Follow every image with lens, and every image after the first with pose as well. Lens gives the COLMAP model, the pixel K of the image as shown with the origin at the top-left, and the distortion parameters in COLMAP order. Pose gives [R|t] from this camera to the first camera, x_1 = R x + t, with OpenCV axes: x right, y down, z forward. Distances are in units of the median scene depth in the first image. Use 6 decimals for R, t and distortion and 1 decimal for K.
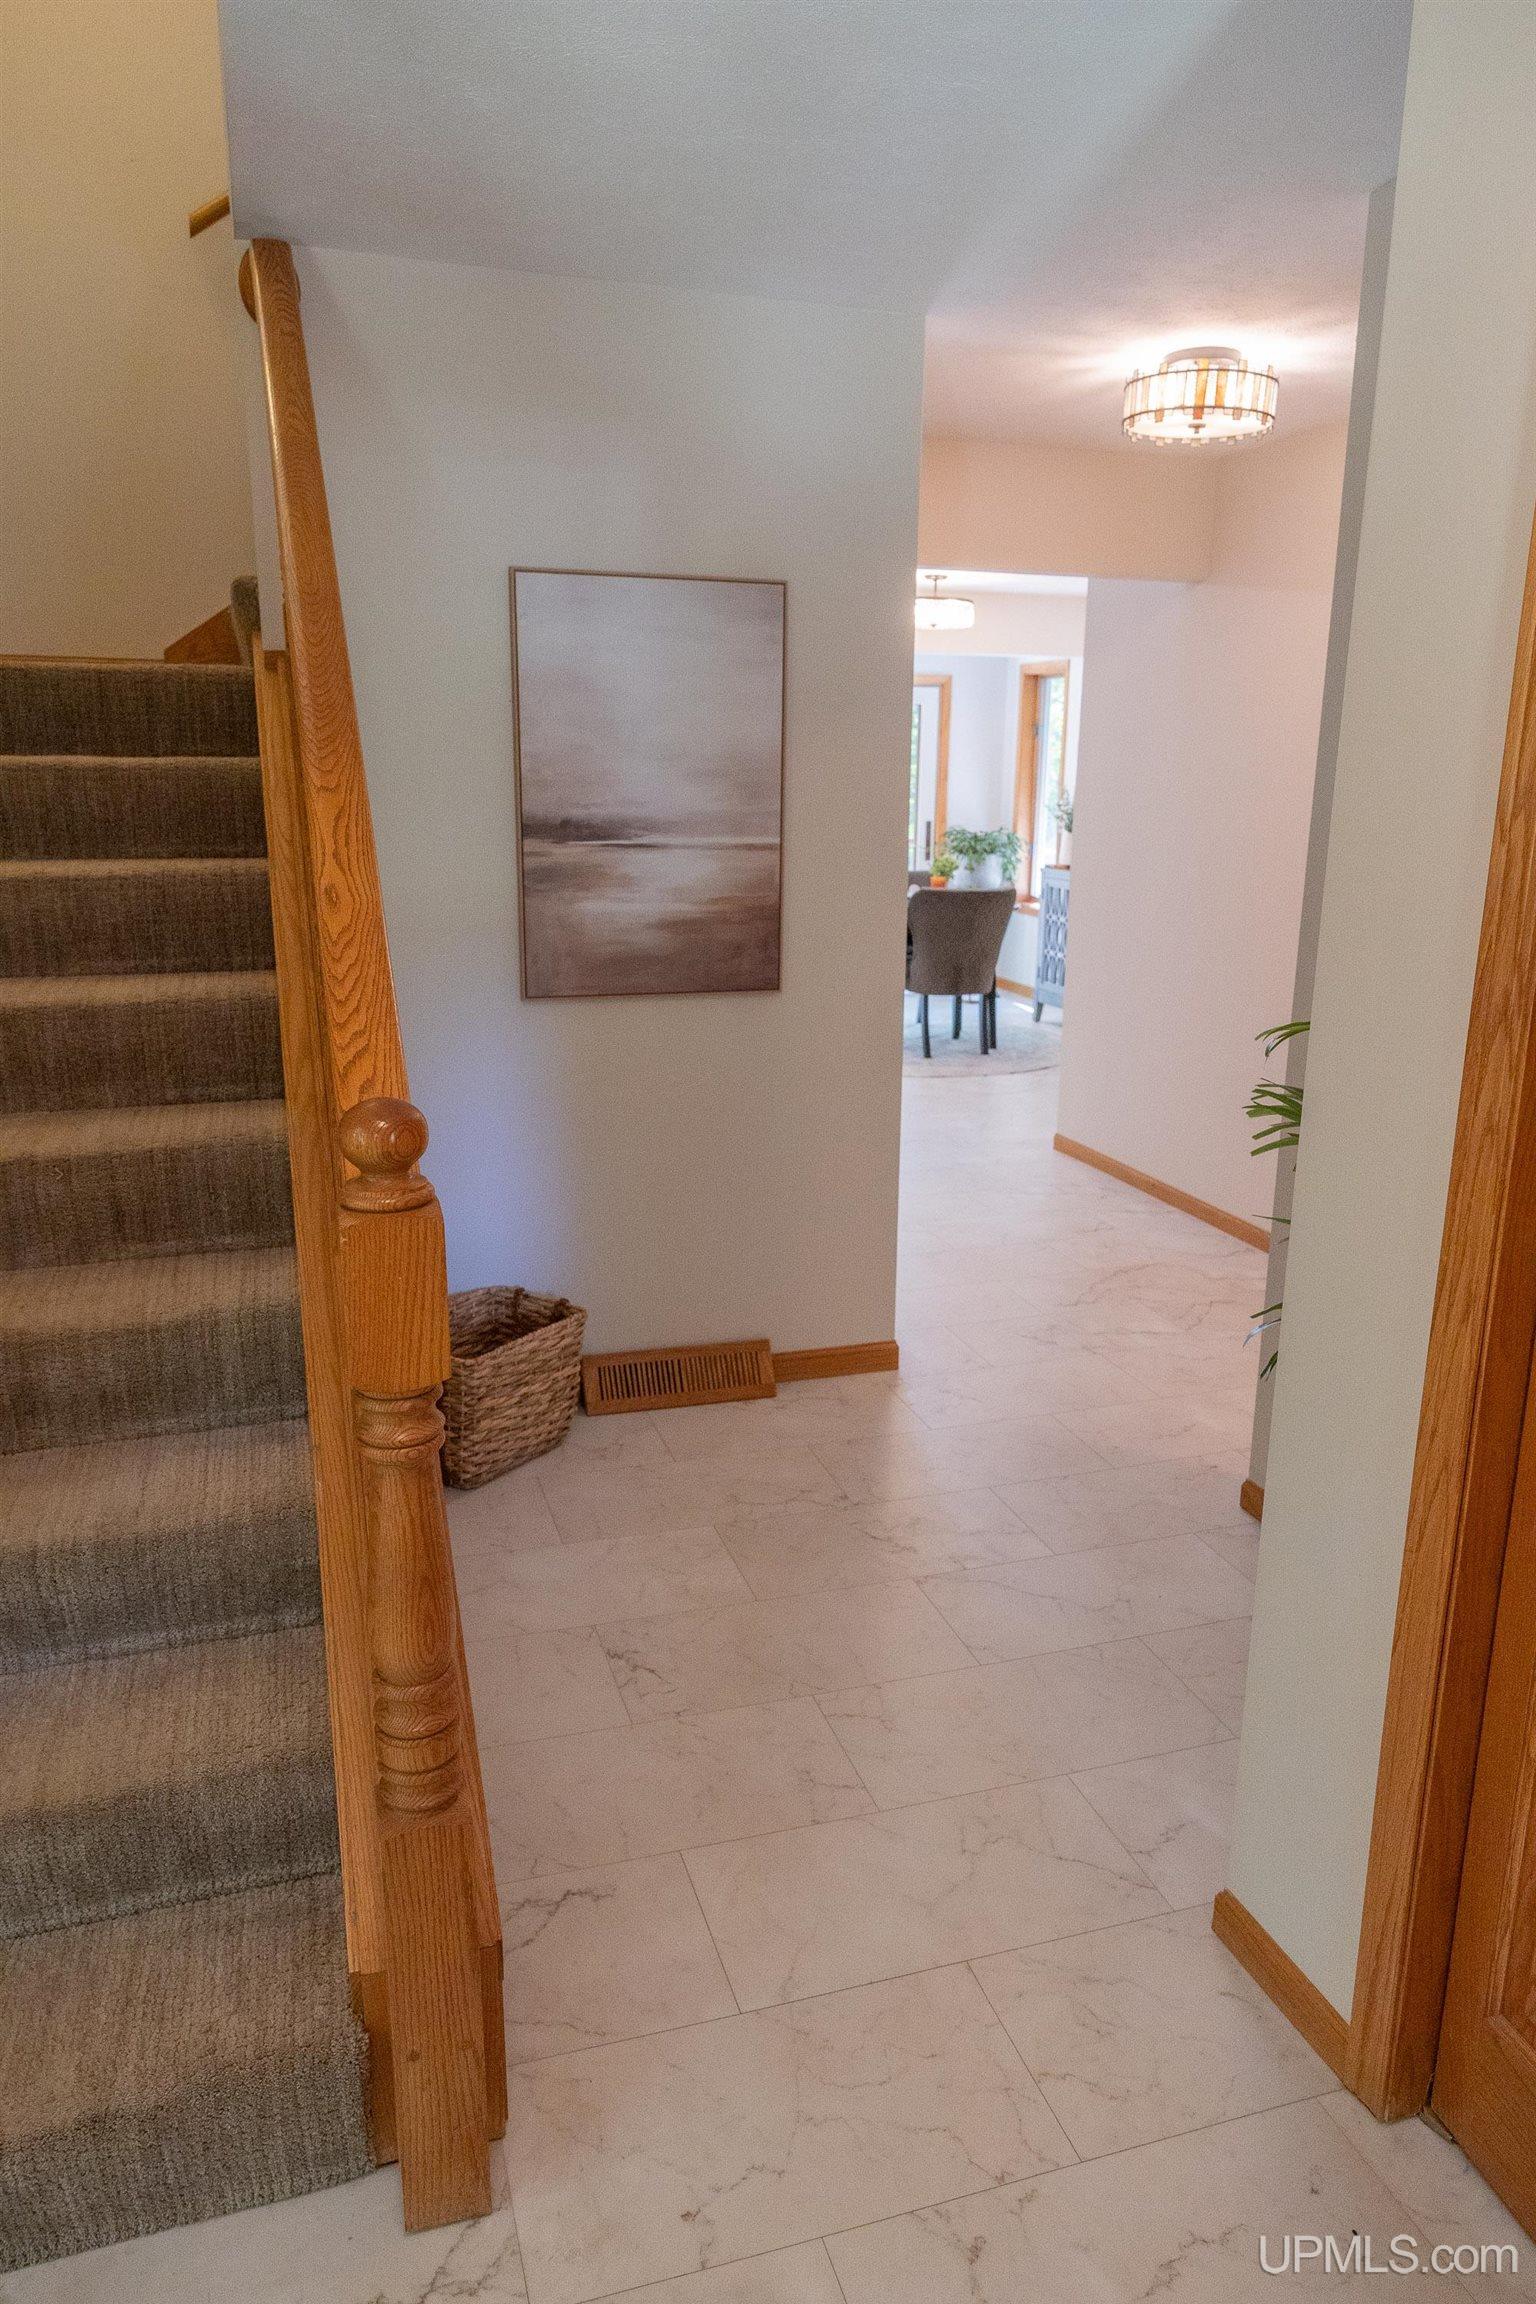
lens RADIAL K [[1547.5, 0, 767.1], [0, 1547.5, 1157.7], [0, 0, 1]] dist [0.001907, 0.003042]
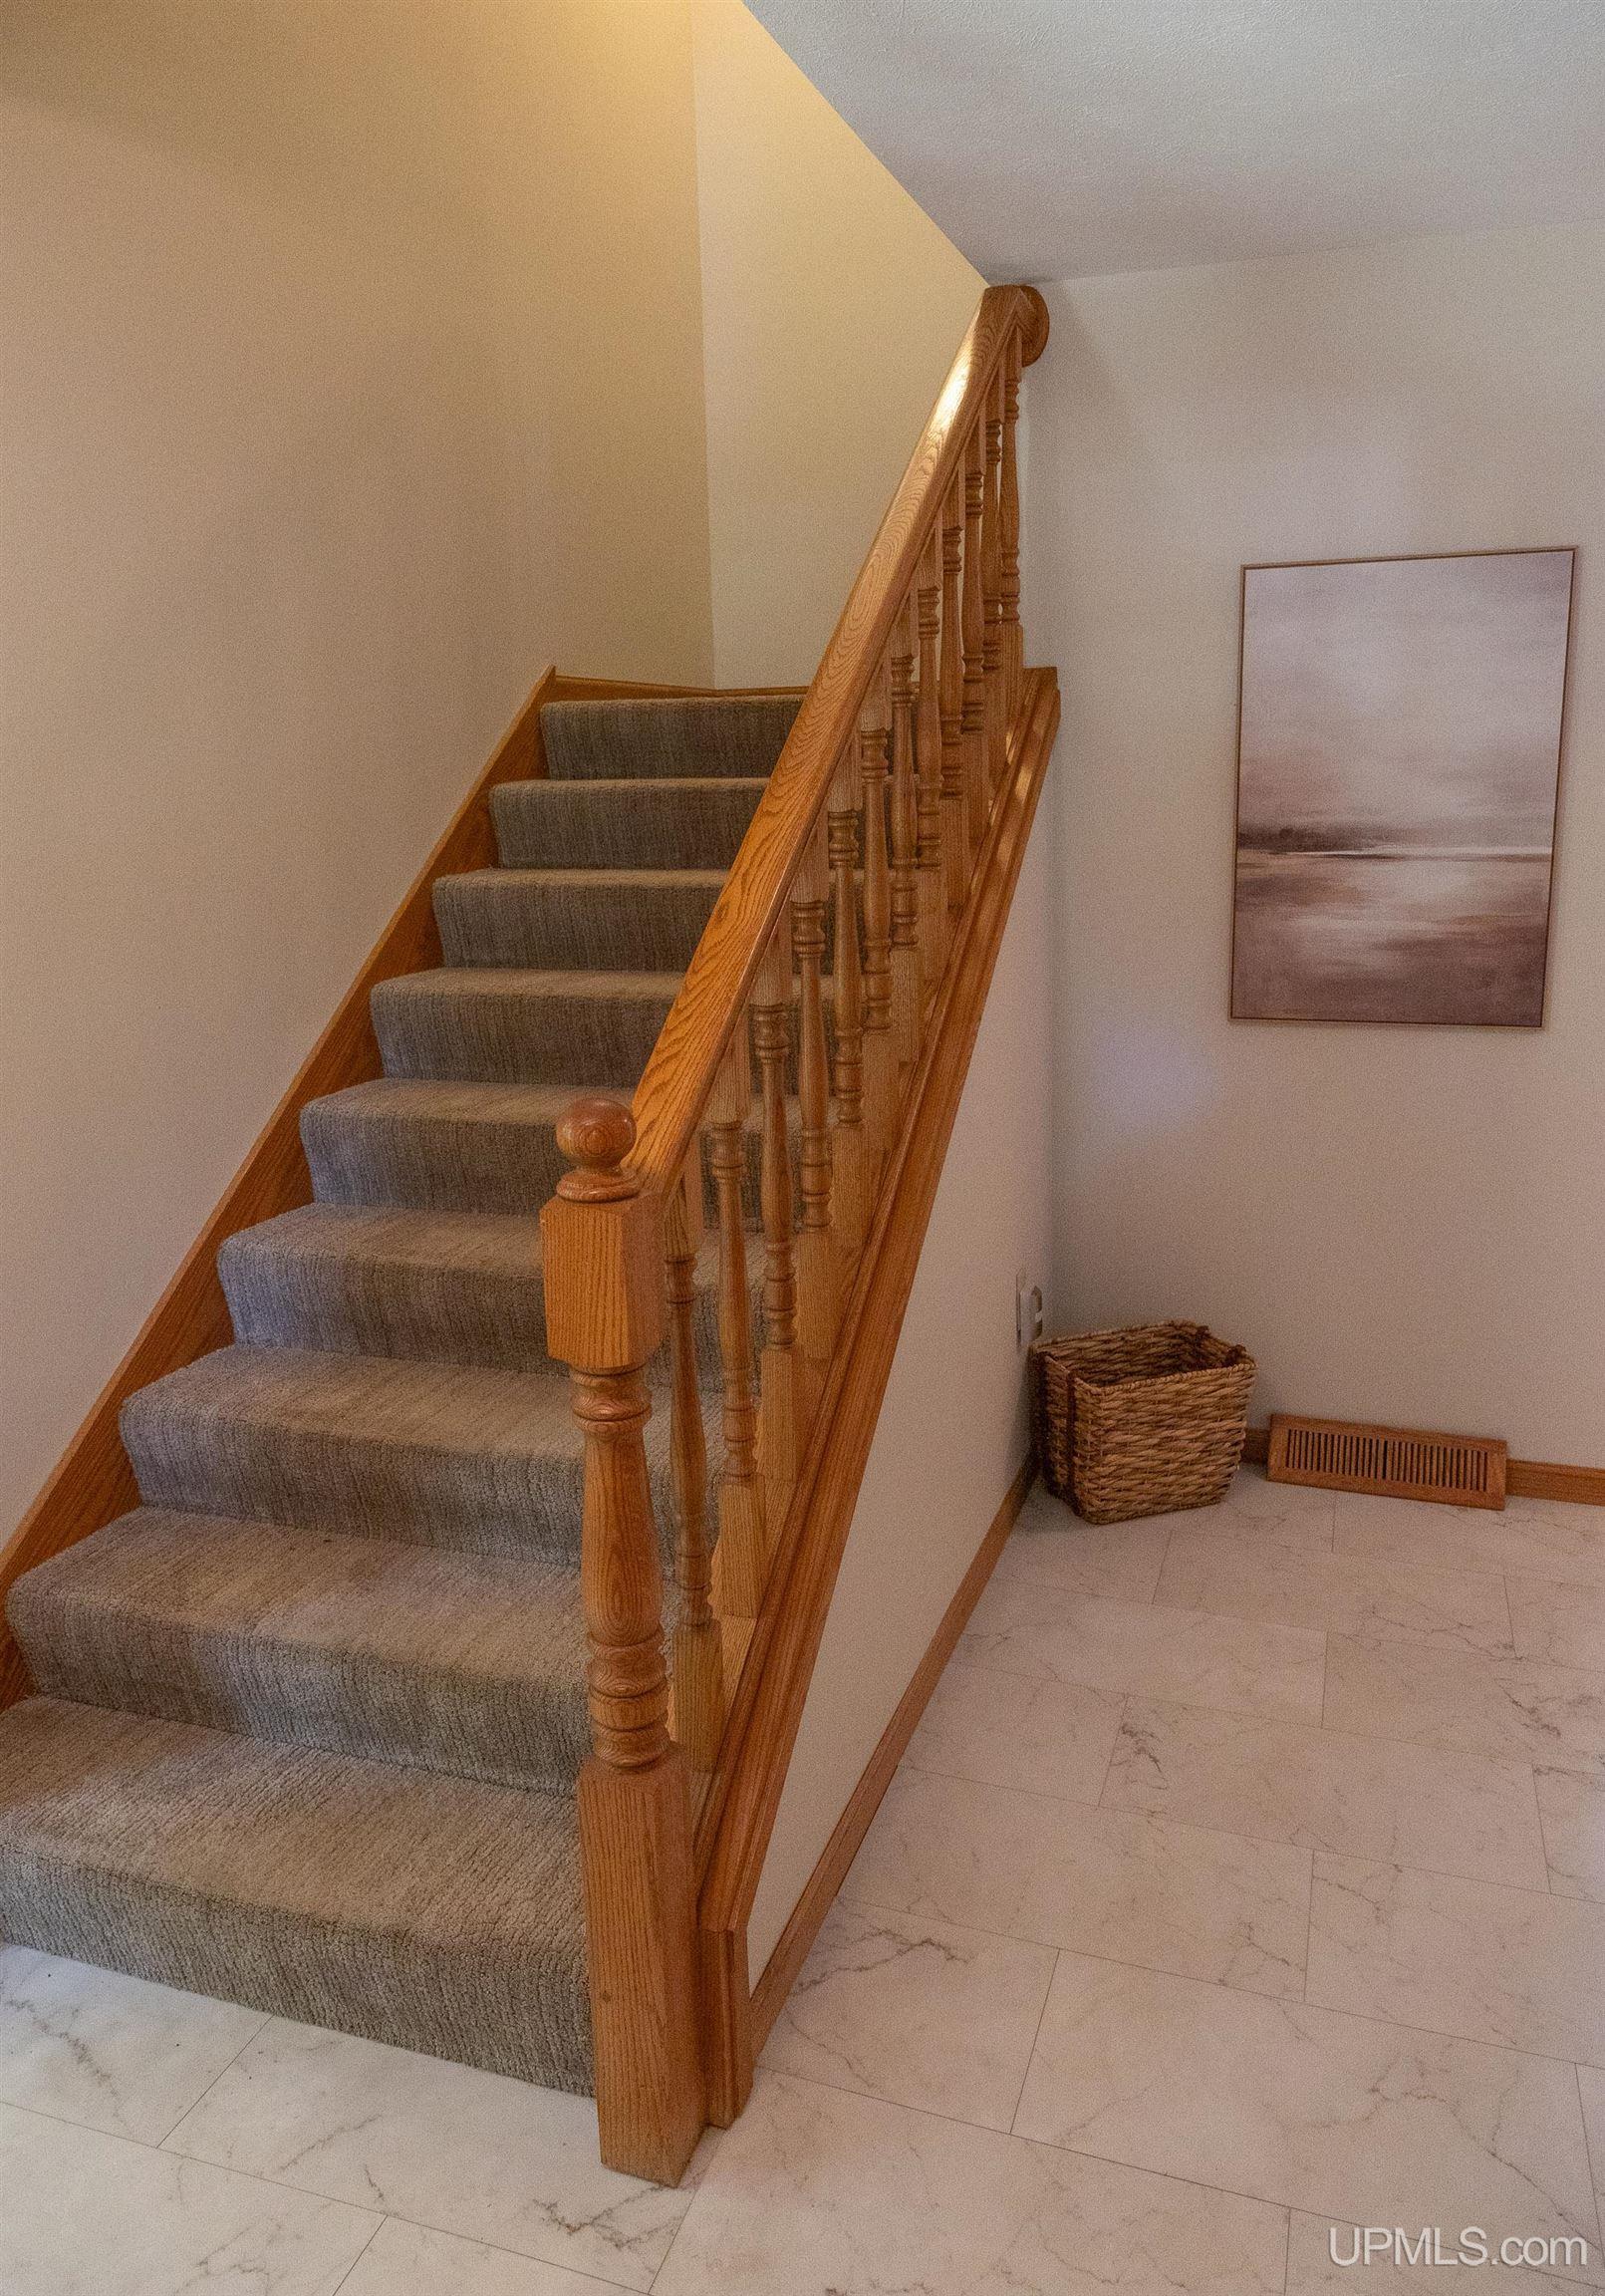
lens RADIAL K [[1619.9, 0, 801.1], [0, 1619.9, 1094.7], [0, 0, 1]] dist [0.001853, -0.001221]
pose [[0.799259, 0.090496, -0.594134, 0.225807], [-0.117073, 0.993104, -0.006227, -0.020836], [0.589474, 0.074534, 0.804342, 0.063618]]
